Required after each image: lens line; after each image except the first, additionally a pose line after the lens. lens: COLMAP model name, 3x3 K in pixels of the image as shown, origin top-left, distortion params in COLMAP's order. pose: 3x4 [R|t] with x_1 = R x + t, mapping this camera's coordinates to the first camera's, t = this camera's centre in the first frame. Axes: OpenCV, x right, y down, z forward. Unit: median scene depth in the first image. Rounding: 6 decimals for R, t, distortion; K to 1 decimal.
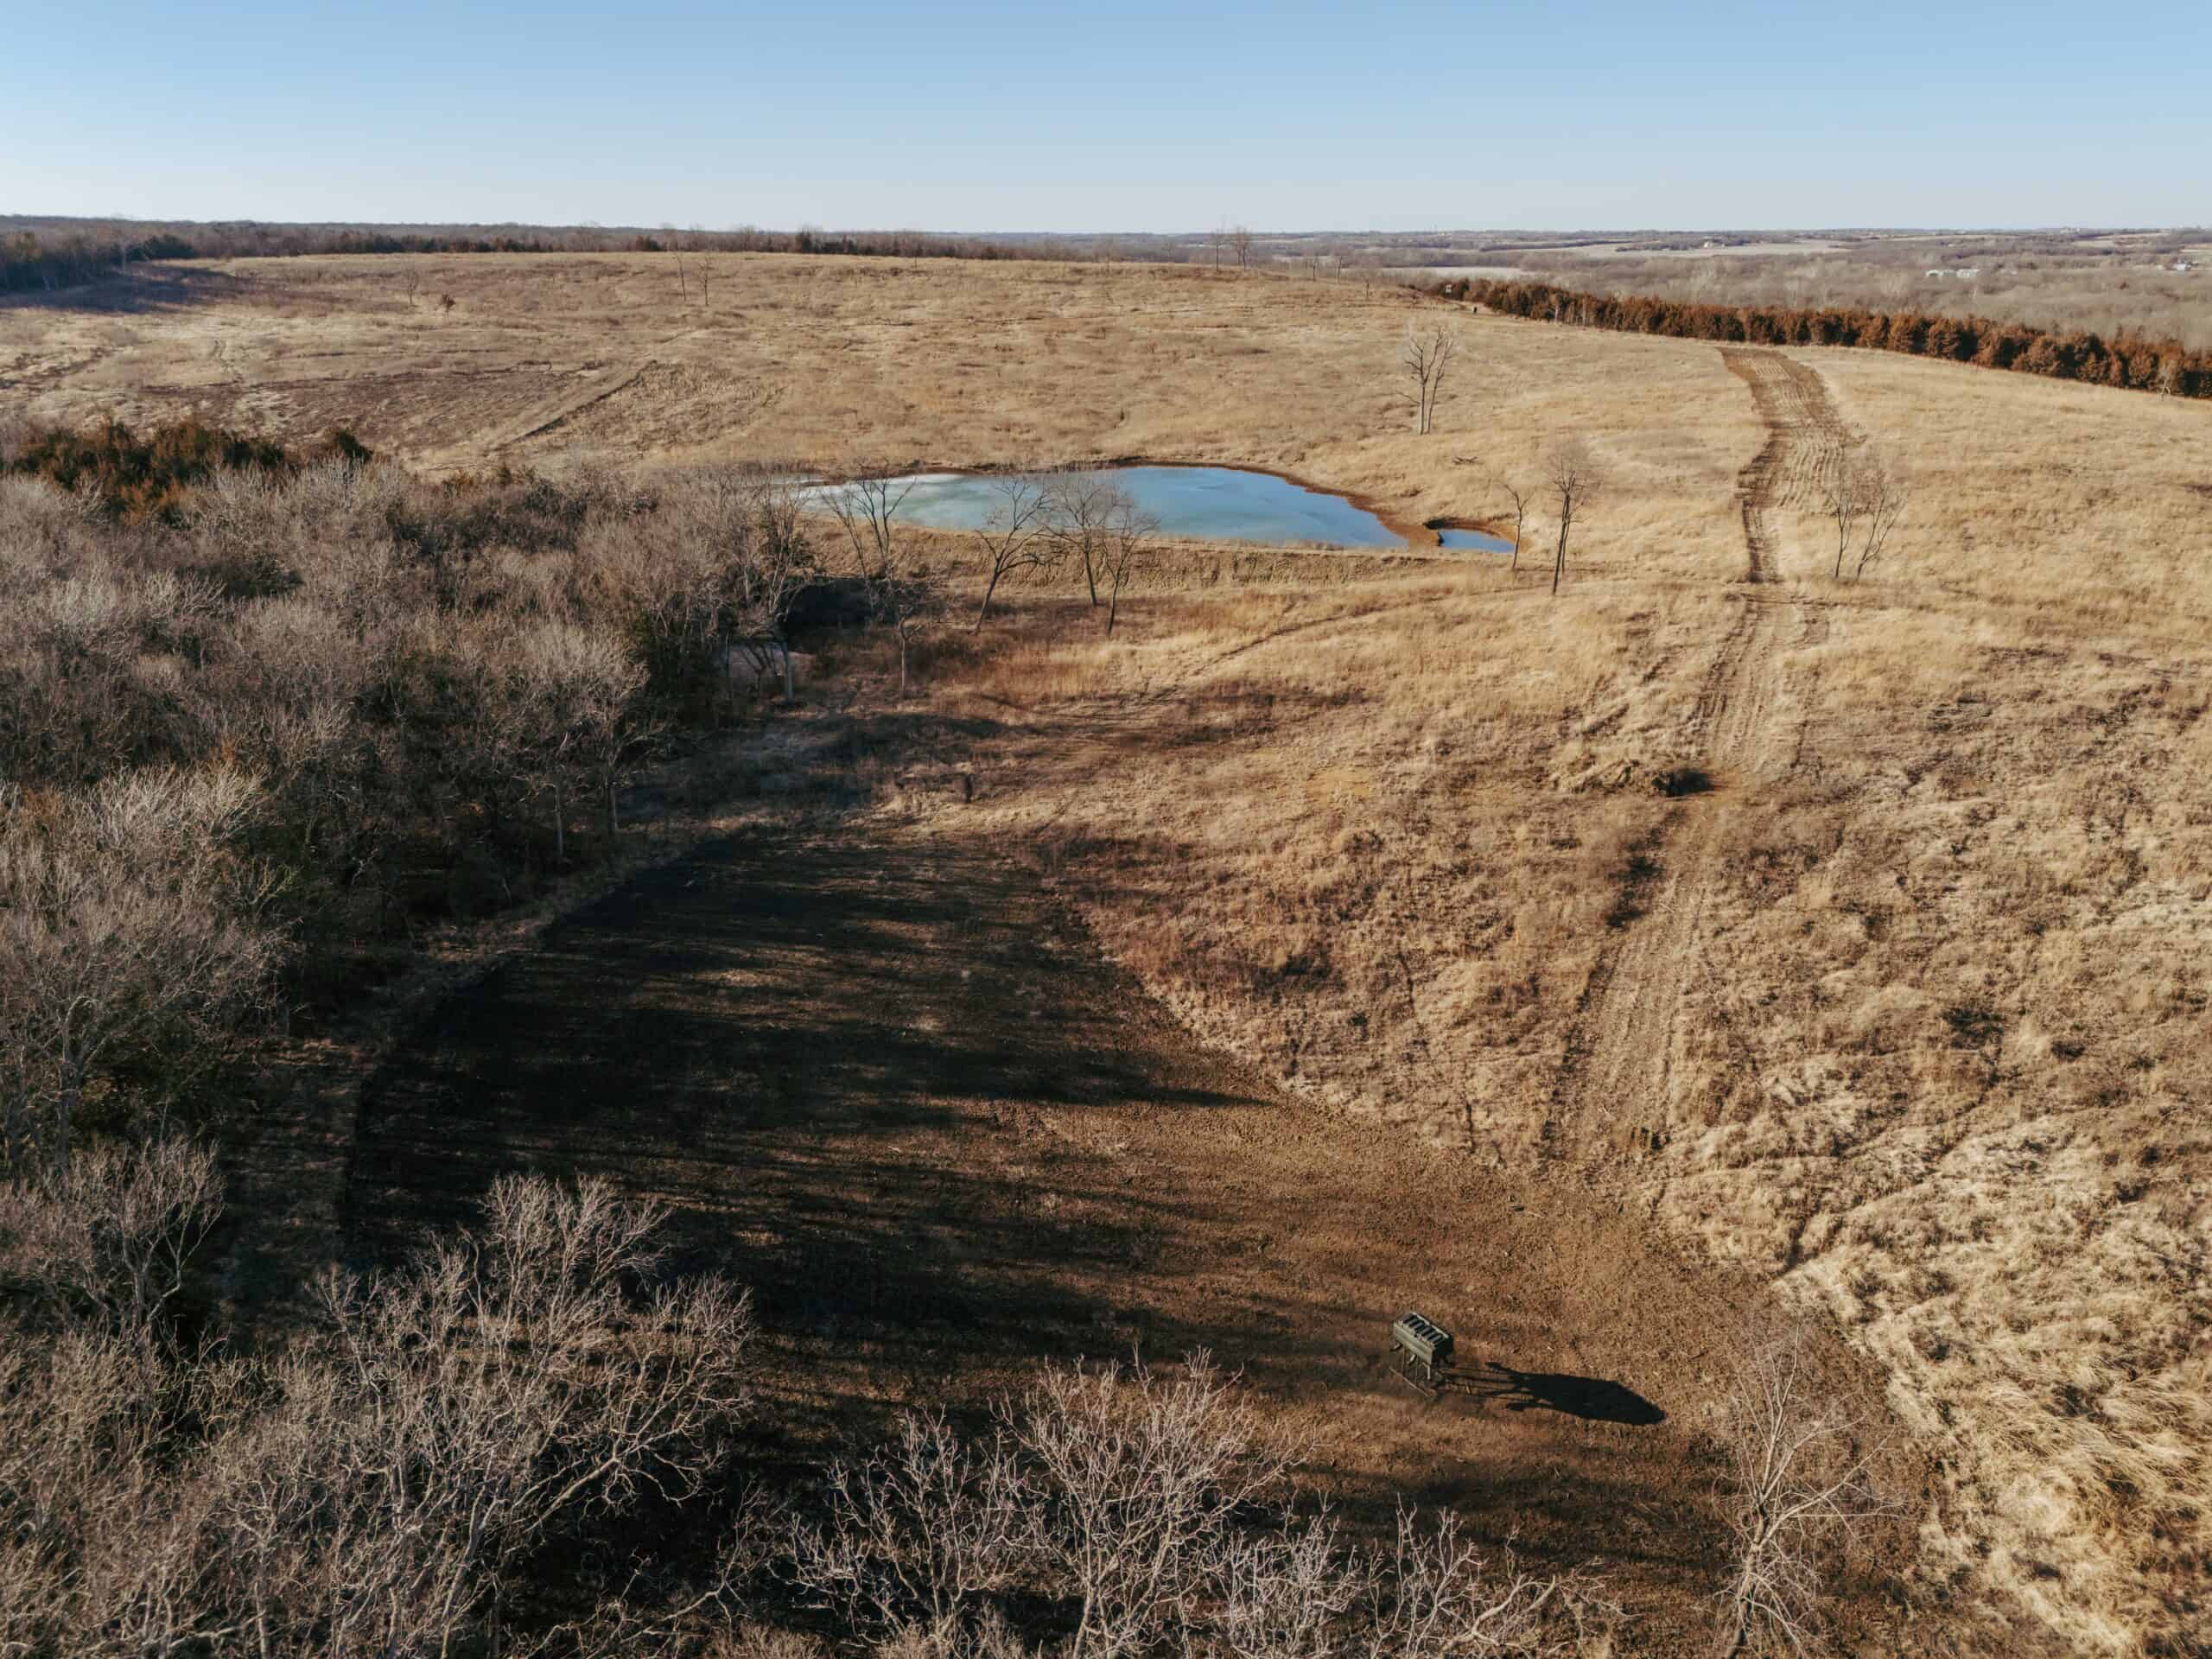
lens RADIAL K [[1642.1, 0, 1116.1], [0, 1642.1, 823.3], [0, 0, 1]] dist [0.044012, -0.039853]
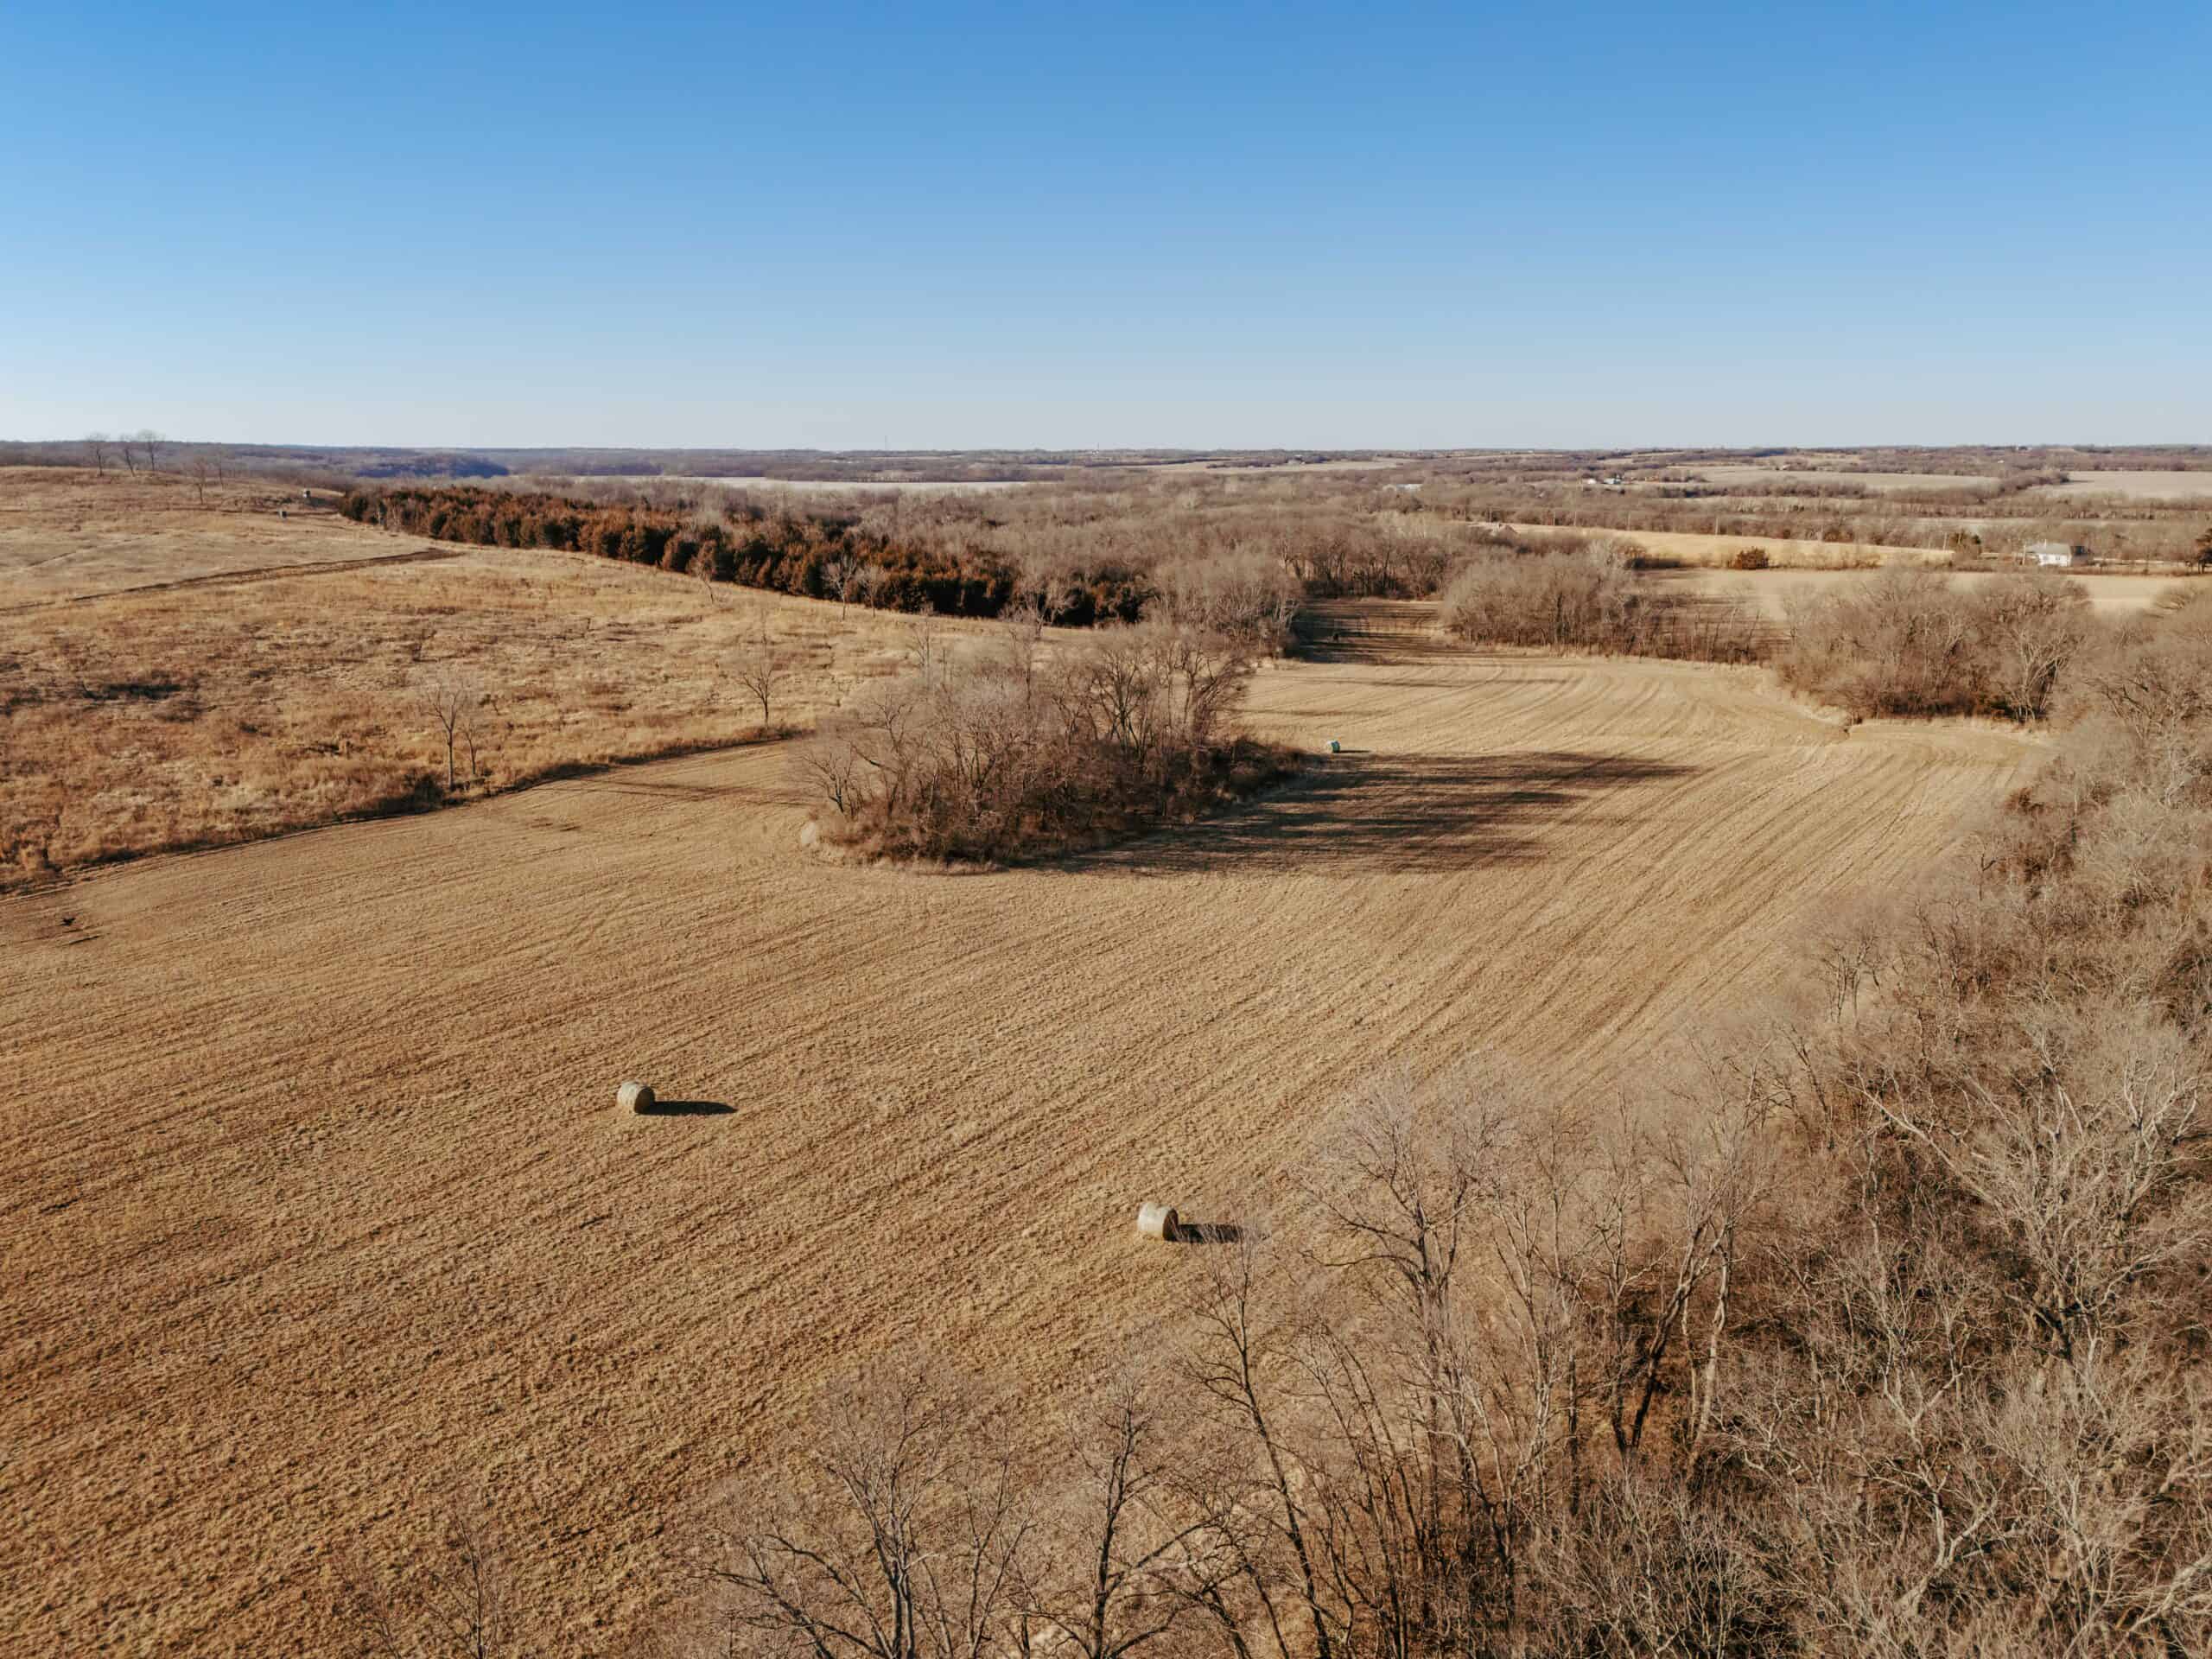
lens RADIAL K [[1642.1, 0, 1097.9], [0, 1642.1, 841.5], [0, 0, 1]] dist [0.044012, -0.039853]
pose [[0.988138, -0.034828, 0.149570, 0.648825], [0.051078, 0.993031, -0.106213, 0.007394], [-0.144829, 0.112592, 0.983030, 0.000537]]
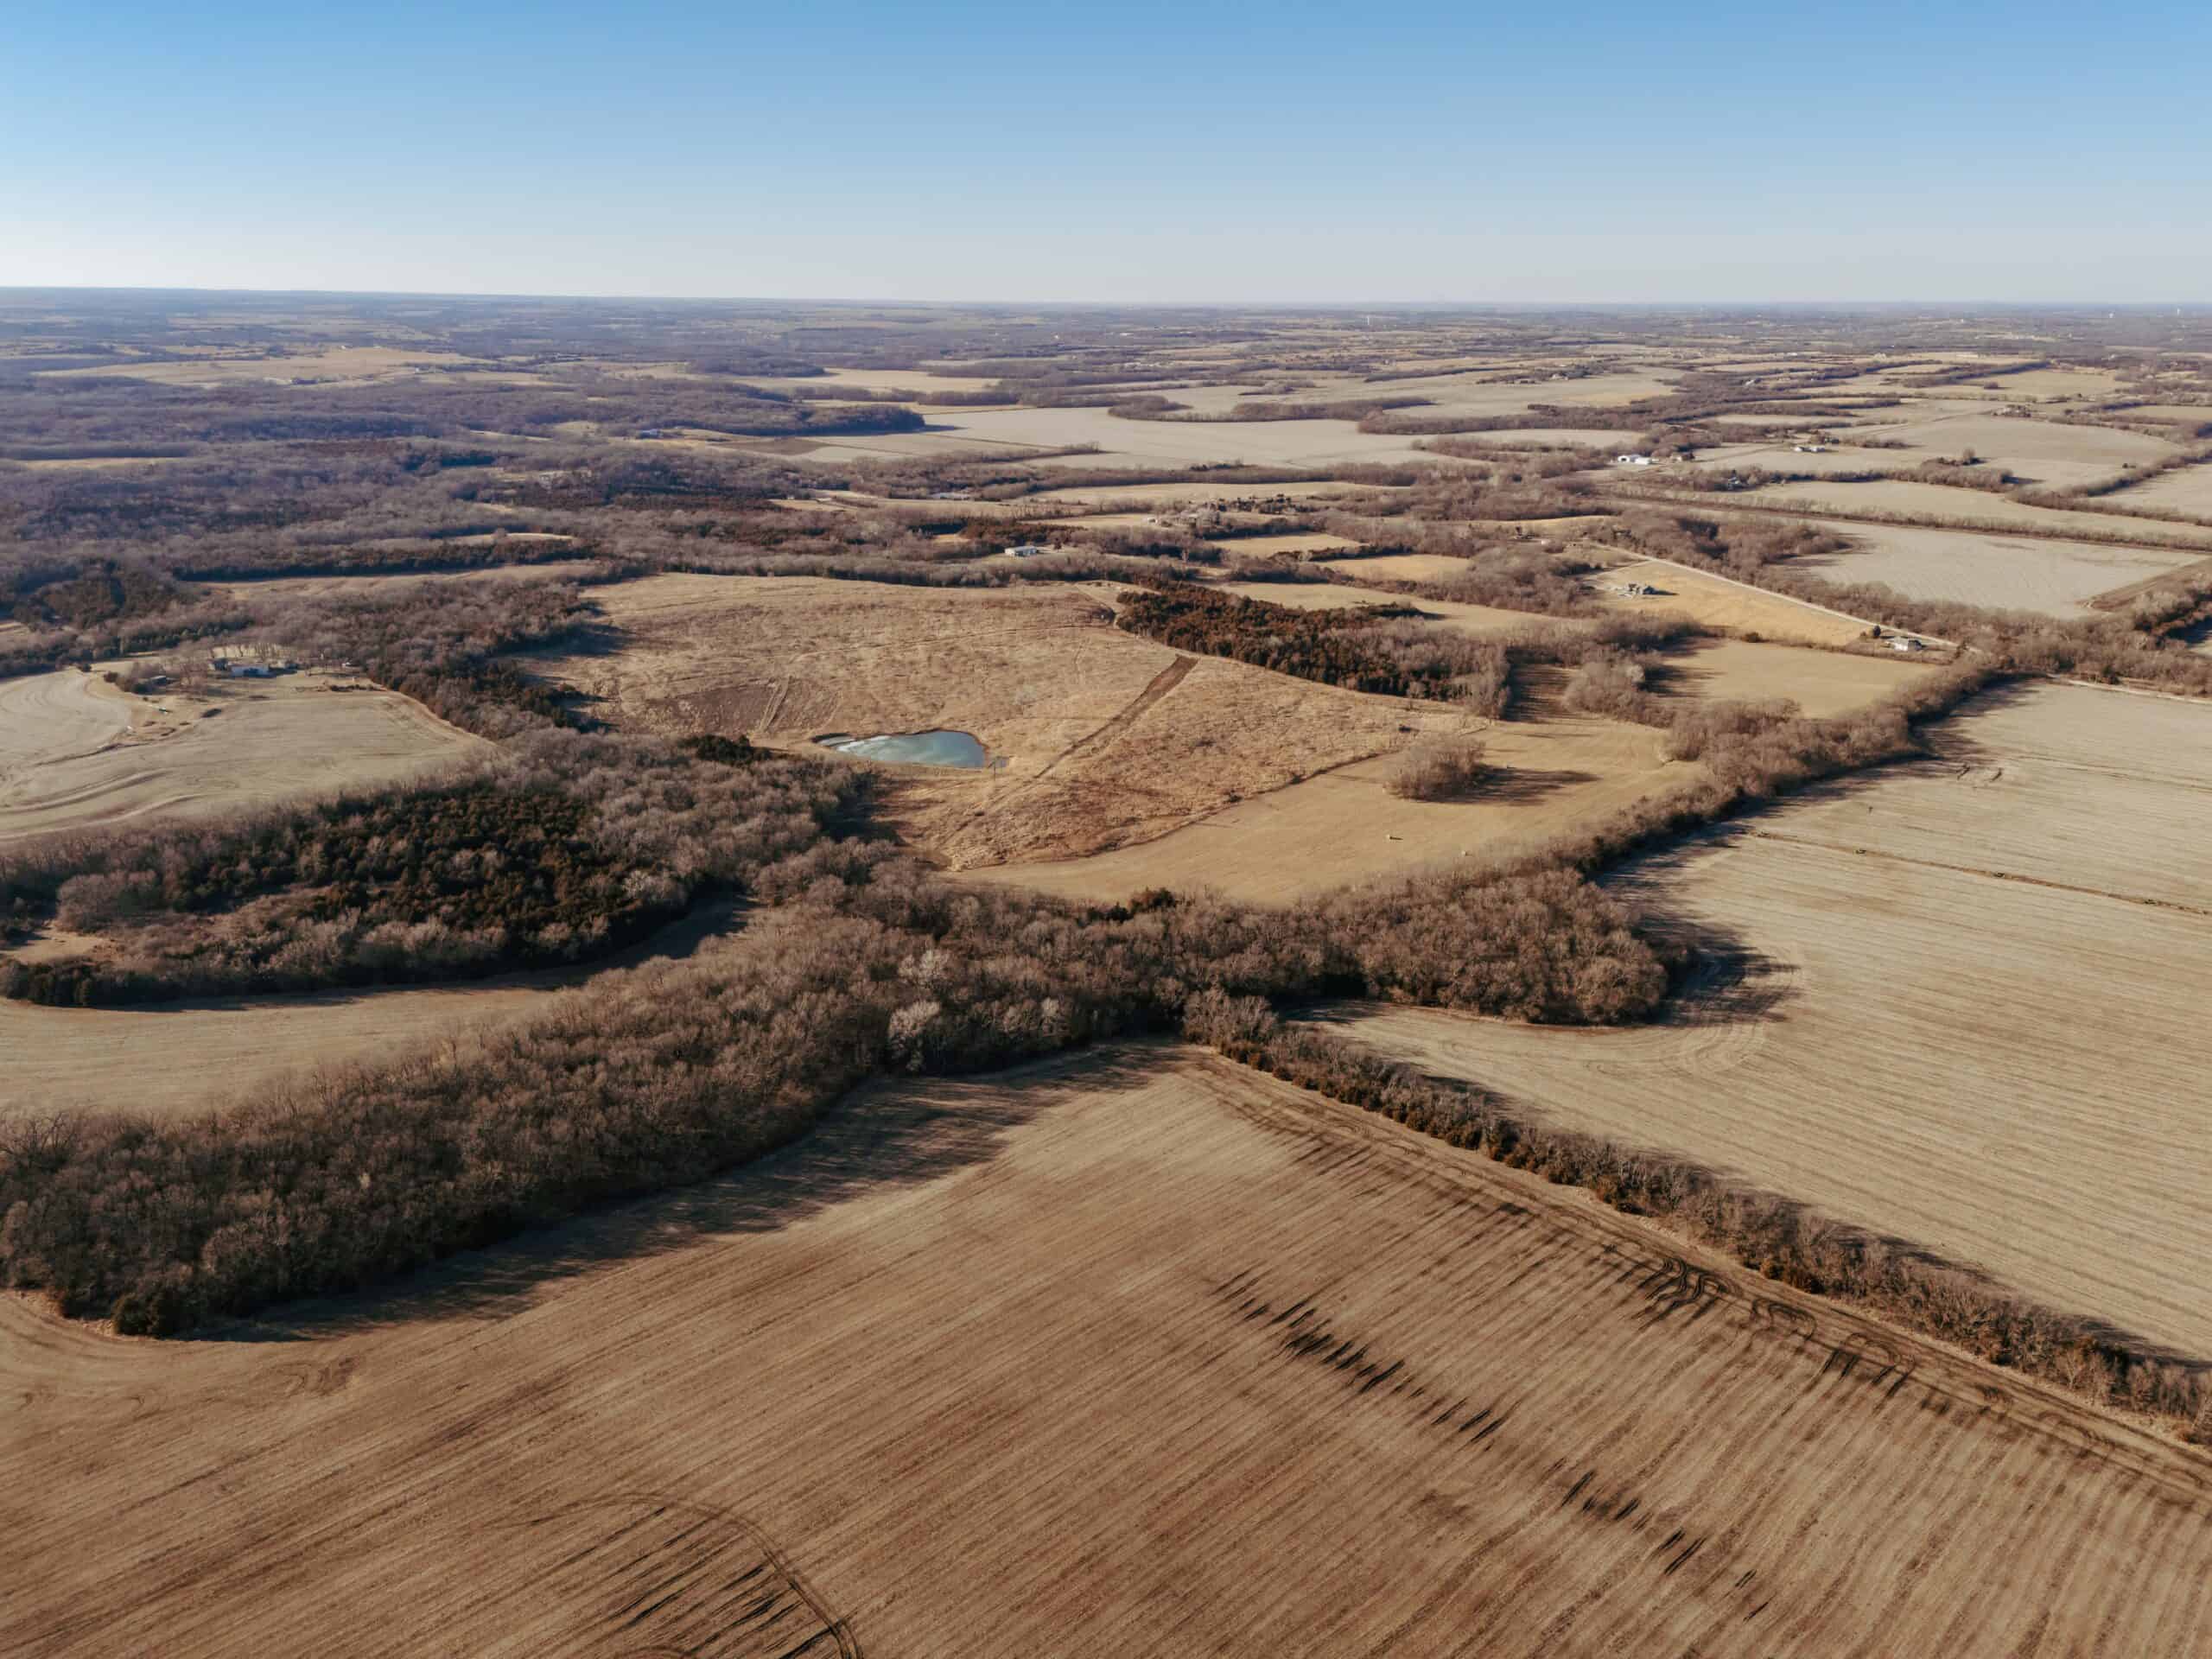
lens RADIAL K [[1642.1, 0, 1108.6], [0, 1642.1, 833.7], [0, 0, 1]] dist [0.044012, -0.039853]
pose [[0.999904, 0.006261, 0.012383, 0.230801], [-0.005925, 0.999617, -0.027022, 0.070984], [-0.012547, 0.026946, 0.999558, -1.764593]]
